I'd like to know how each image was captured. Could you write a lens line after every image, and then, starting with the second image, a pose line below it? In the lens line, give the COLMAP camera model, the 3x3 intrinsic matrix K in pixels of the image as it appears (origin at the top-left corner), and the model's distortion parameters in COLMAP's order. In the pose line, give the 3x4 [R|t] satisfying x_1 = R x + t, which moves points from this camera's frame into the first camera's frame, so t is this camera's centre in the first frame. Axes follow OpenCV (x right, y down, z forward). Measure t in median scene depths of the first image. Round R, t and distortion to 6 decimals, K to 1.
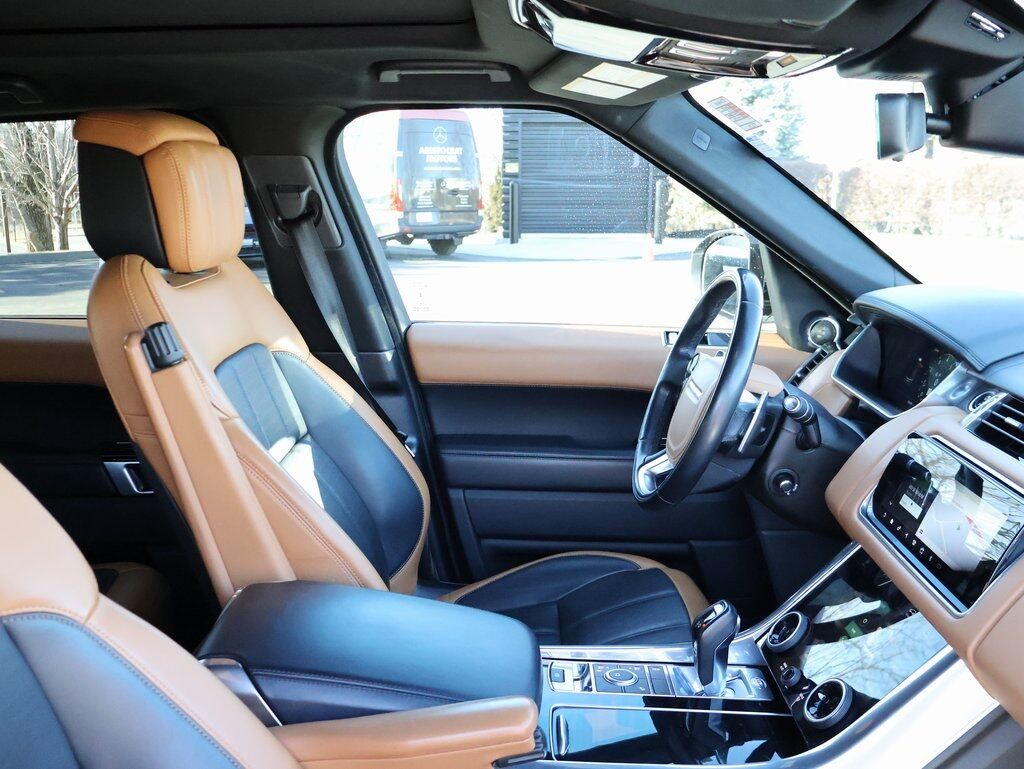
lens RADIAL K [[959.9, 0, 512.0], [0, 959.9, 384.5], [0, 0, 1]] dist [-0.005913, 0.012068]
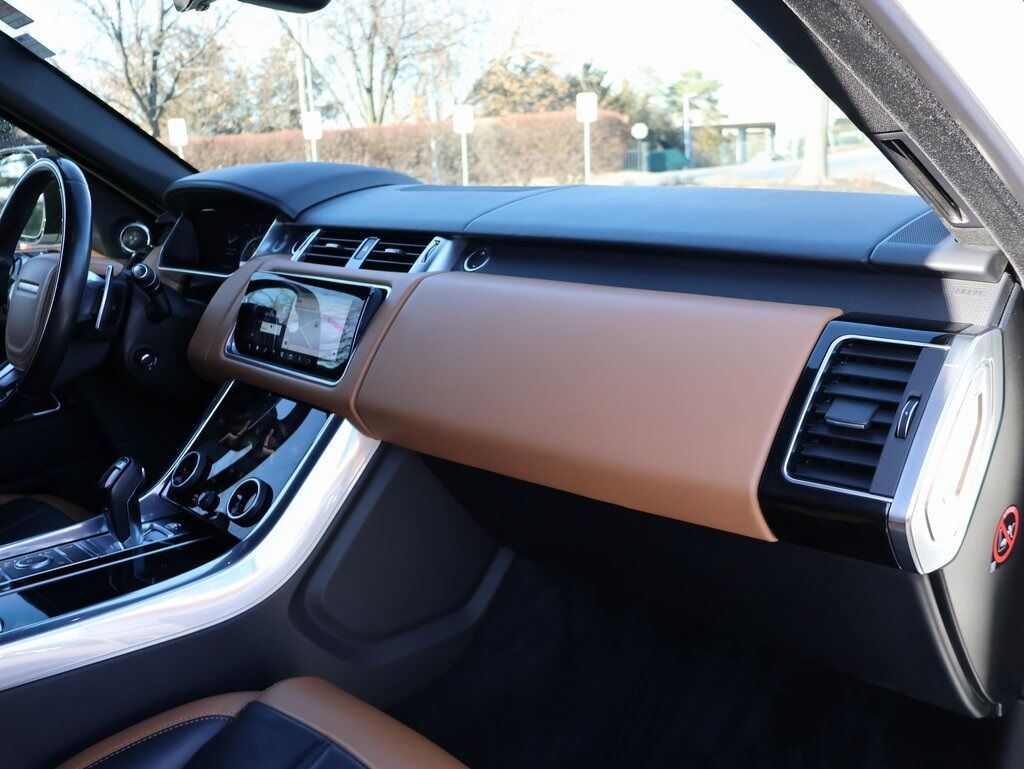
lens RADIAL K [[959.9, 0, 512.0], [0, 959.9, 384.5], [0, 0, 1]] dist [-0.005913, 0.012068]
pose [[0.730189, -0.197768, 0.653996, -0.118867], [0.193445, 0.977867, 0.079724, 0.134278], [-0.655288, 0.068299, 0.752285, -0.043439]]
